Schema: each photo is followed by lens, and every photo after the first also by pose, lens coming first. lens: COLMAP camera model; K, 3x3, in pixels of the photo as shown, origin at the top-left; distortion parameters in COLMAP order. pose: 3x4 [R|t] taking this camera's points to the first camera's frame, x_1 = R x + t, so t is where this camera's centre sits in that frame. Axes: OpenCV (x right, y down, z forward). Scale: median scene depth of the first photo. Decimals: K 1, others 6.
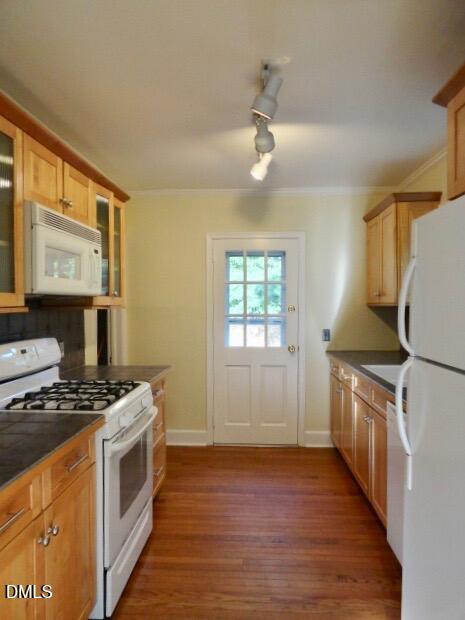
lens RADIAL K [[436.7, 0, 232.5], [0, 436.7, 310.0], [0, 0, 1]] dist [0.000402, 0.001960]
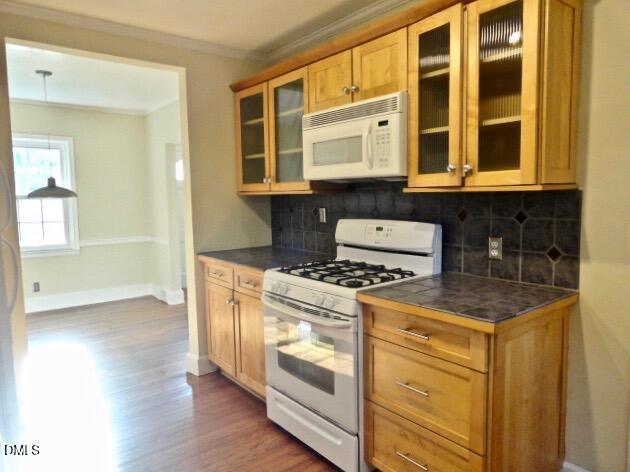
lens RADIAL K [[443.8, 0, 315.0], [0, 443.8, 236.0], [0, 0, 1]] dist [0.000402, 0.001960]
pose [[-0.727813, 0.075572, -0.681599, 0.391537], [0.004054, 0.994366, 0.105921, -0.009100], [0.685763, 0.074328, -0.724019, 1.567880]]
